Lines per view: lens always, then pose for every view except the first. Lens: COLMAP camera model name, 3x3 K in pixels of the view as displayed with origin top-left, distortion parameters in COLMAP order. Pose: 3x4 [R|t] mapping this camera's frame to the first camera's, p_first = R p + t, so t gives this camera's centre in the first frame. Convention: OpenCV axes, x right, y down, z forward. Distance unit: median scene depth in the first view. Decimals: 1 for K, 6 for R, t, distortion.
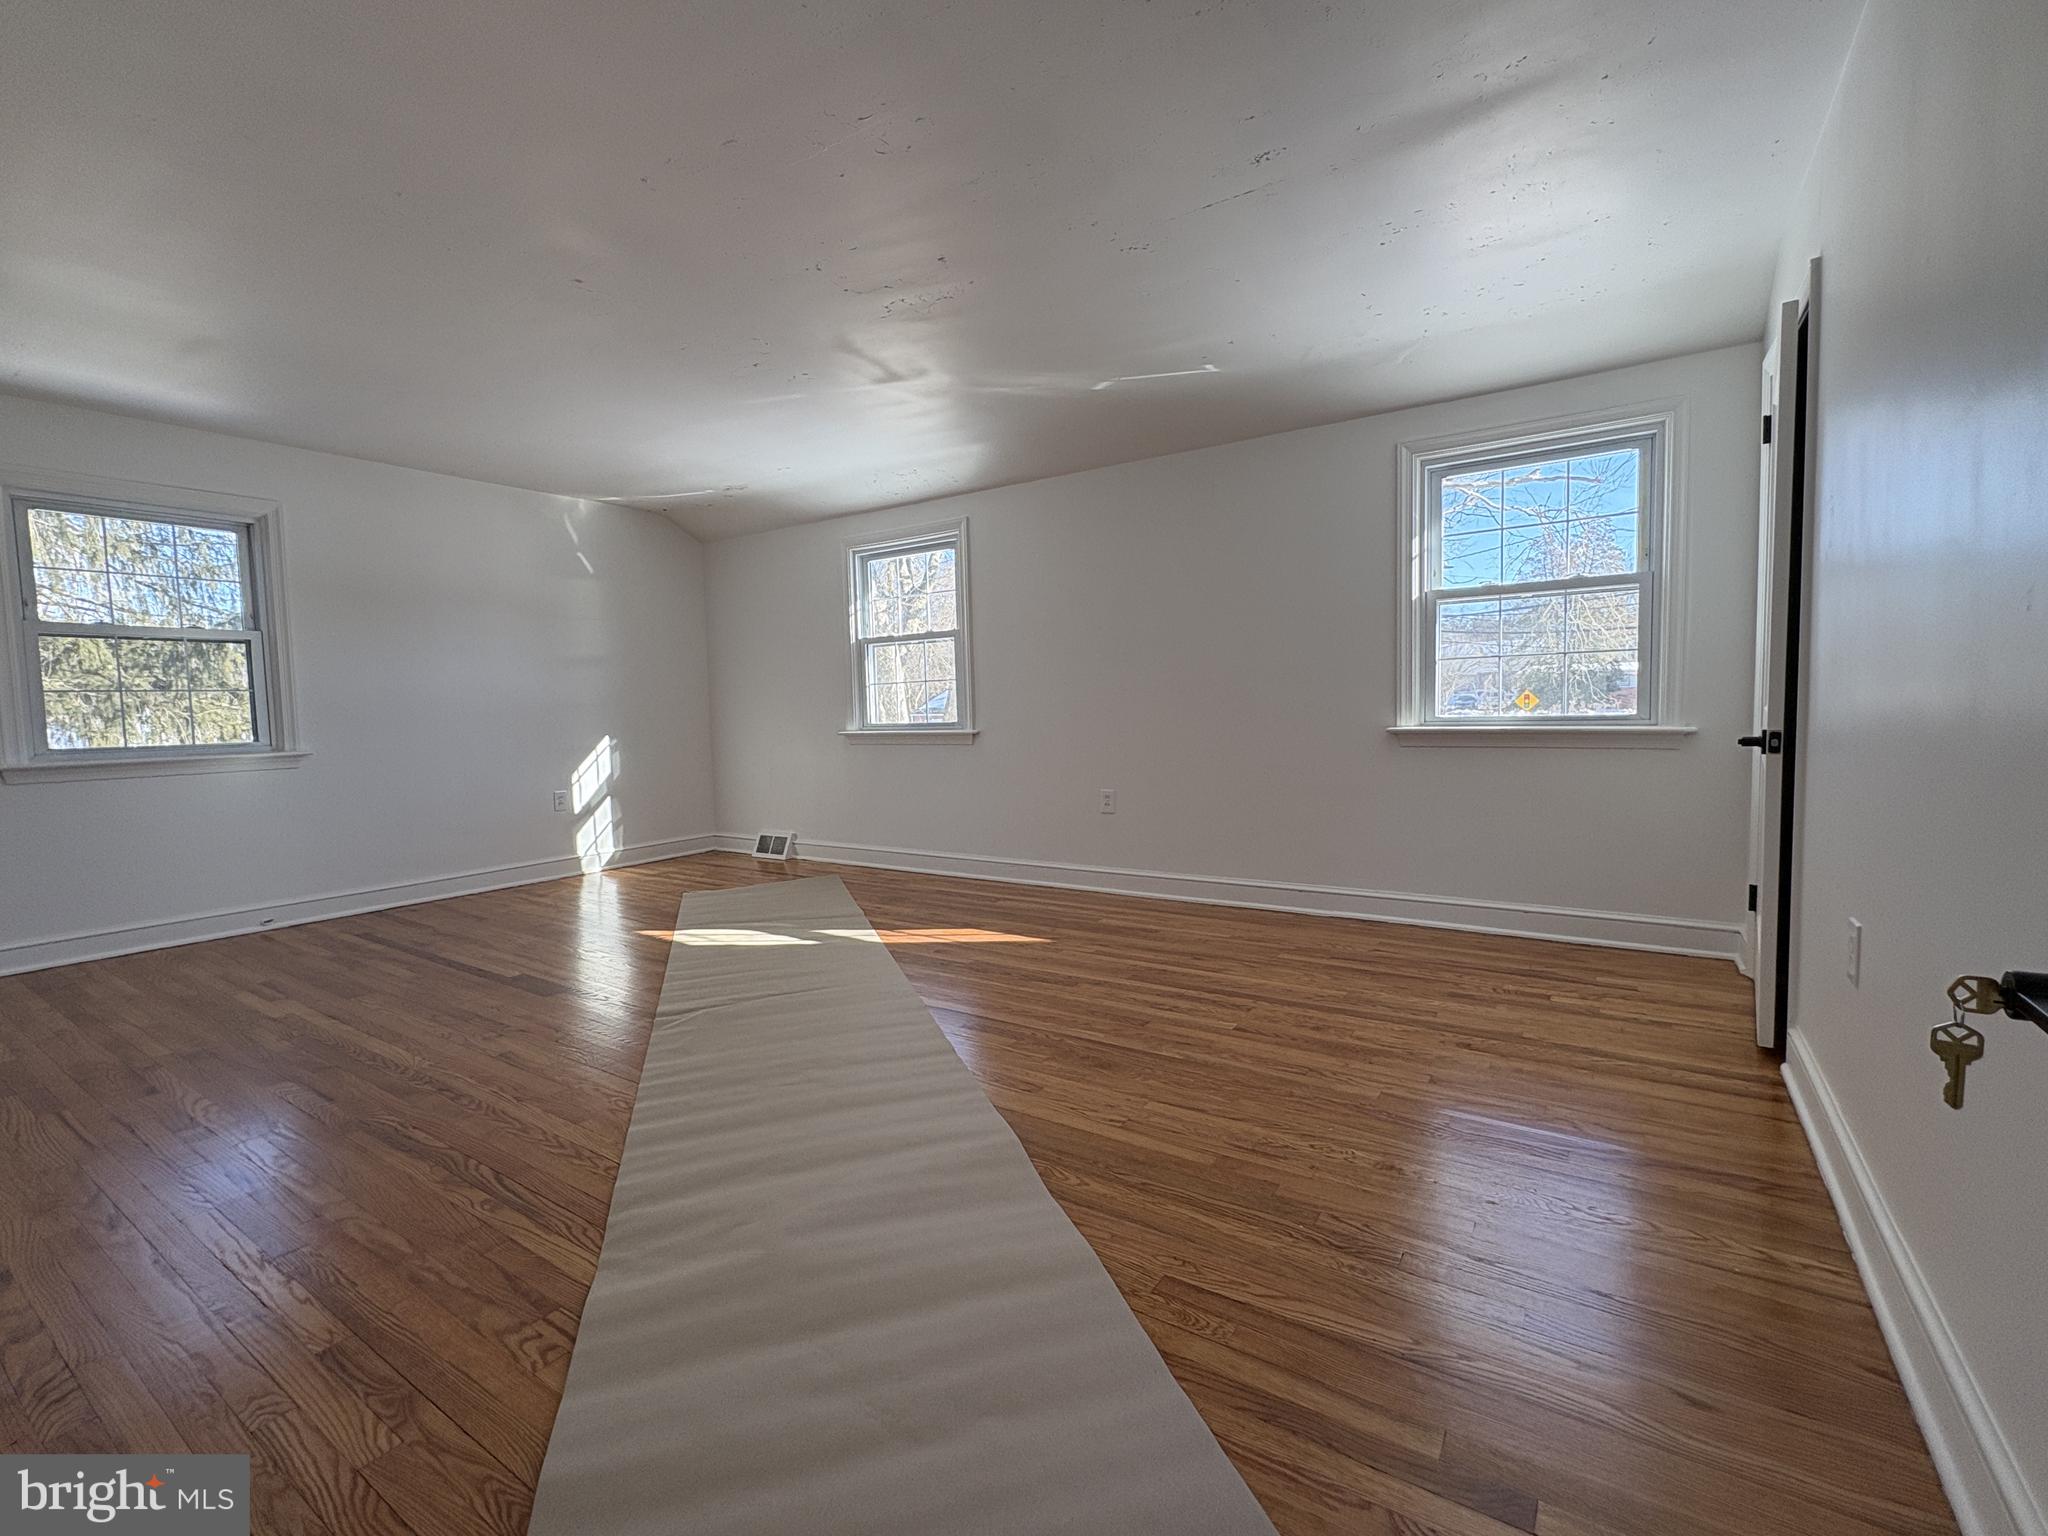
lens RADIAL K [[894.6, 0, 1027.8], [0, 894.6, 759.2], [0, 0, 1]] dist [0.000524, -0.001302]
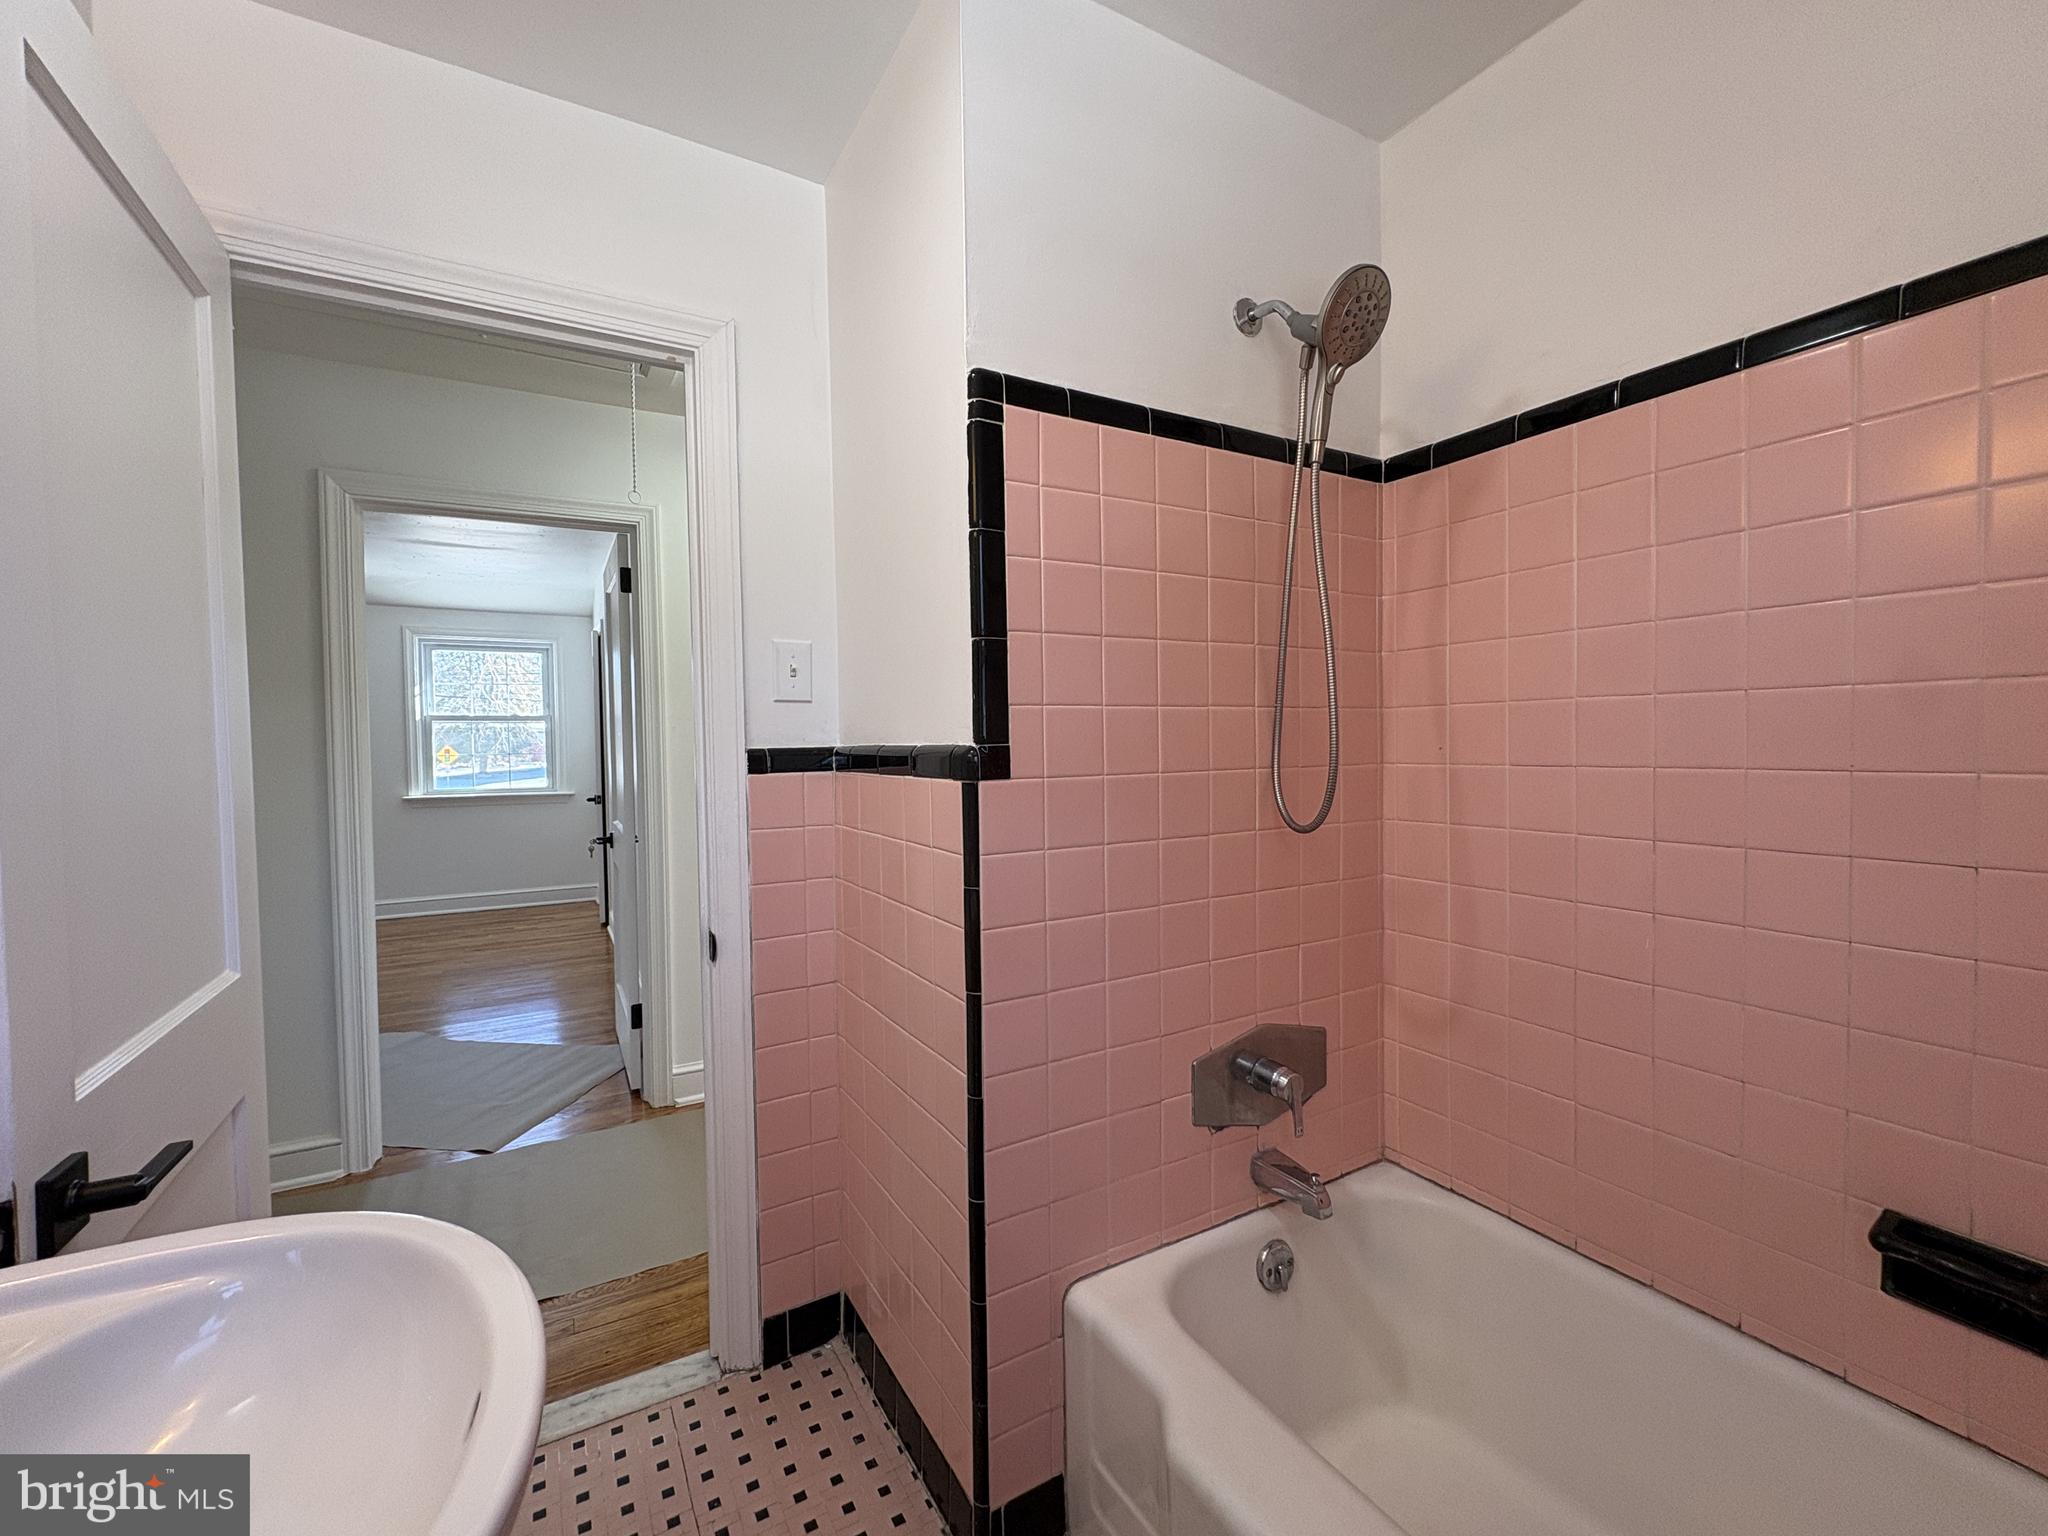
lens RADIAL K [[848.4, 0, 1024.0], [0, 848.4, 770.9], [0, 0, 1]] dist [0.000837, 0.000011]
pose [[0.443810, -0.014998, 0.895996, -1.041353], [0.052352, 0.998586, -0.009216, -0.020779], [-0.894590, 0.050998, 0.443967, -1.526976]]
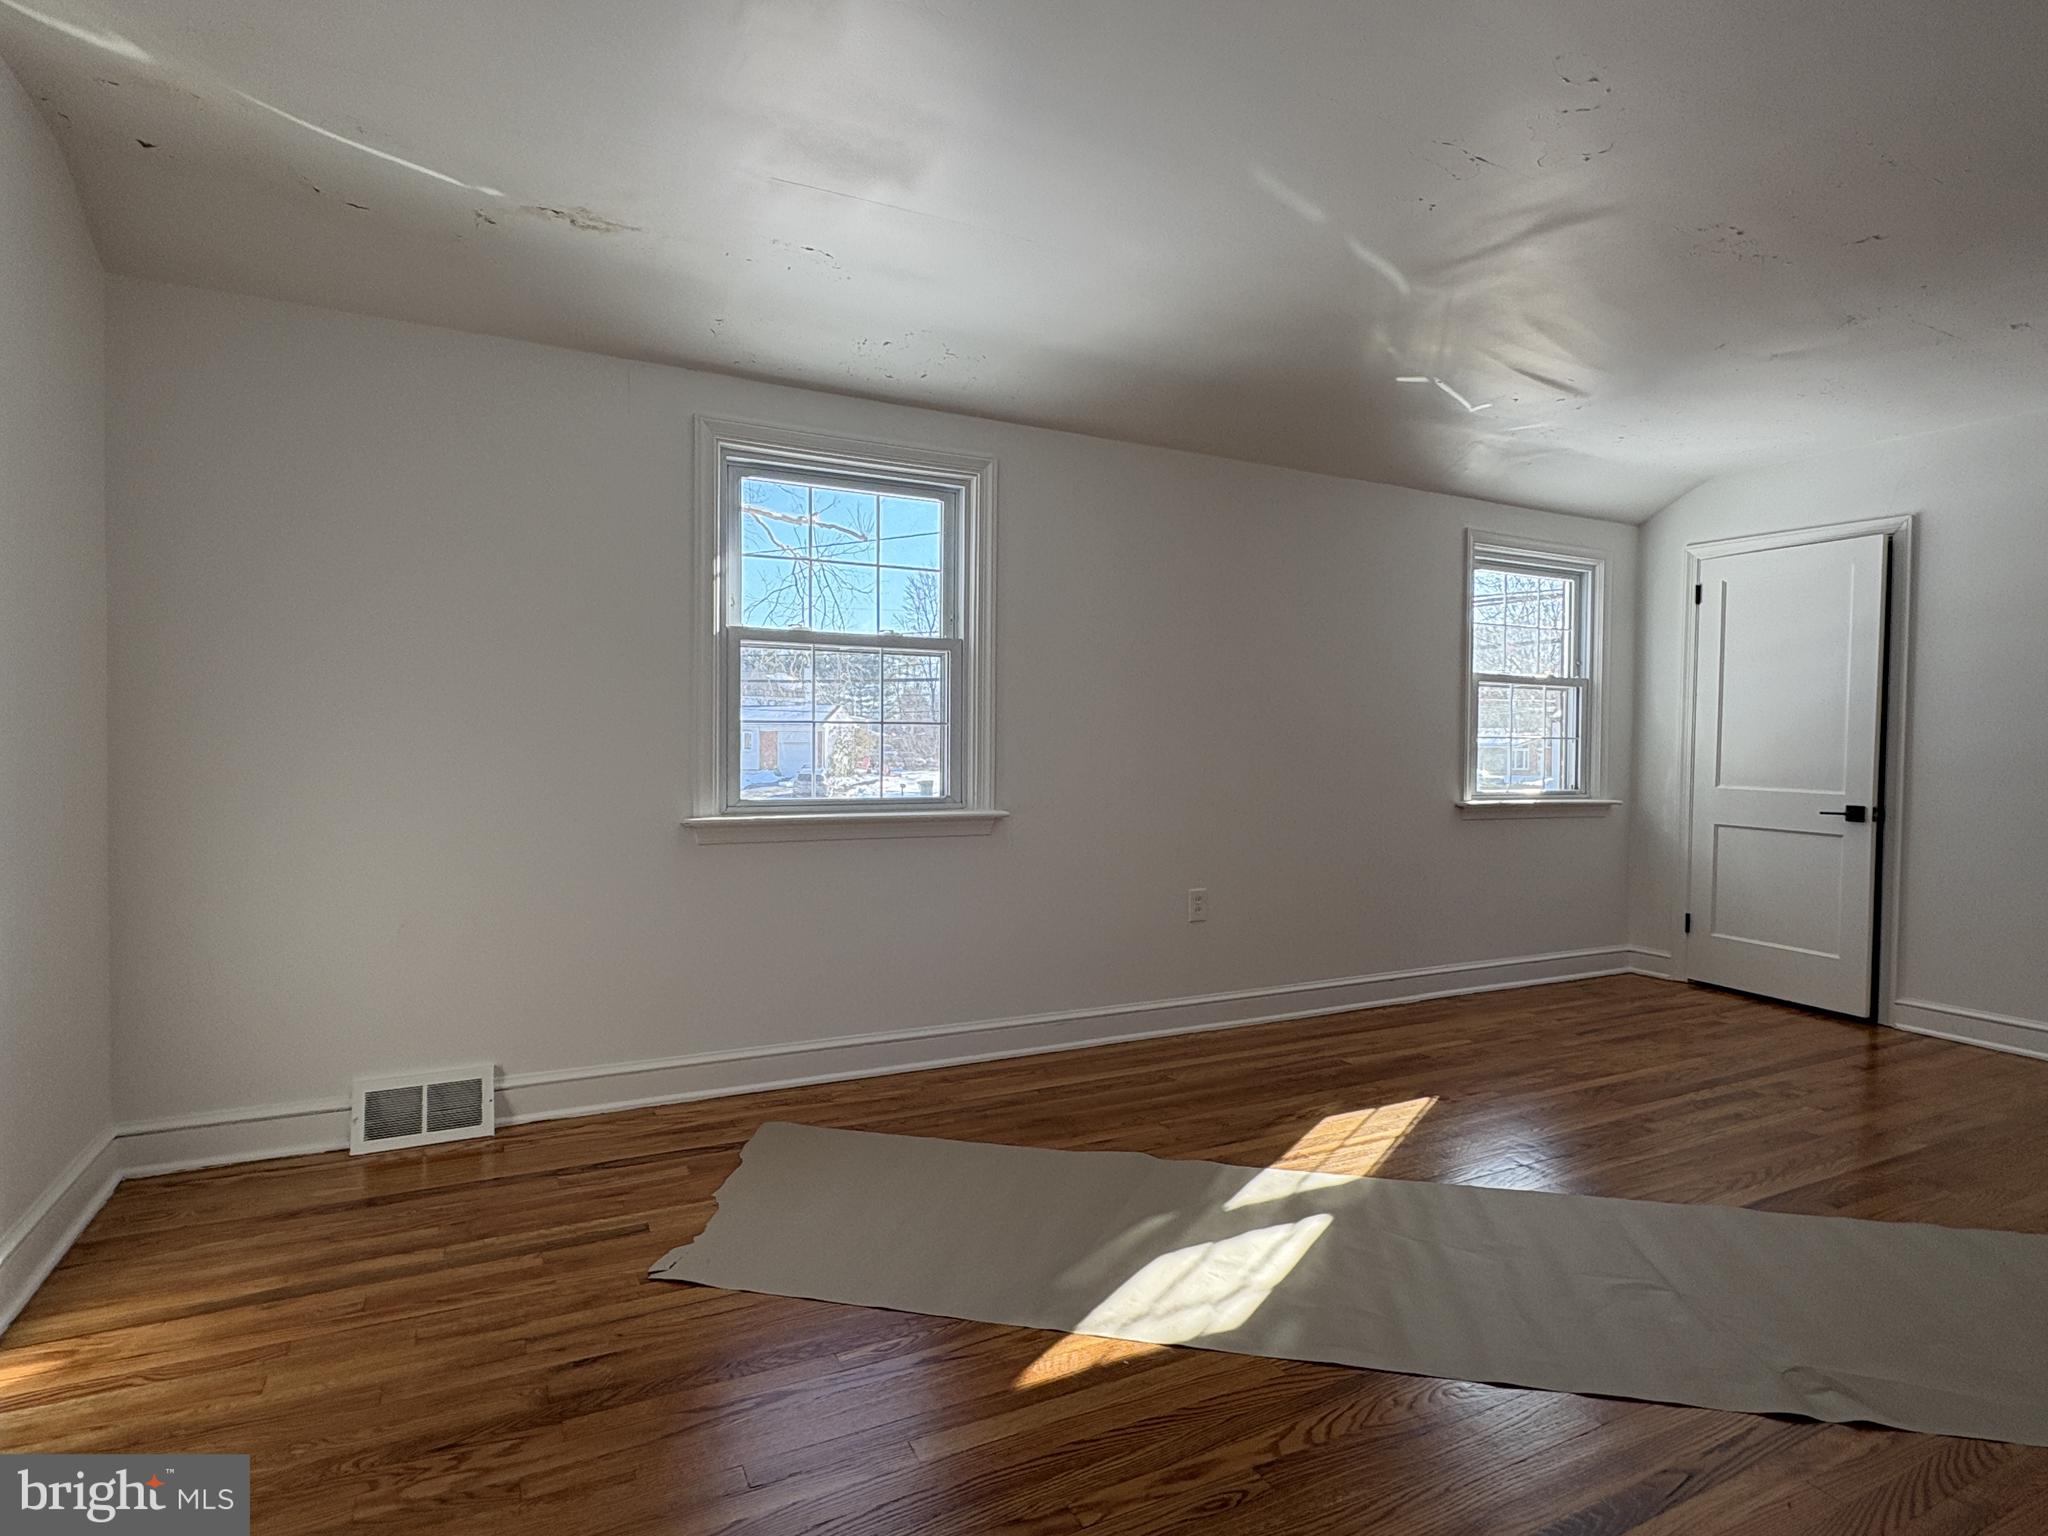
lens RADIAL K [[1062.9, 0, 1017.2], [0, 1062.9, 757.9], [0, 0, 1]] dist [0.002557, 0.000304]
pose [[0.490703, 0.018815, 0.871124, -0.617234], [0.028678, 0.998876, -0.037729, -0.036980], [-0.870855, 0.043495, 0.489612, 0.579053]]
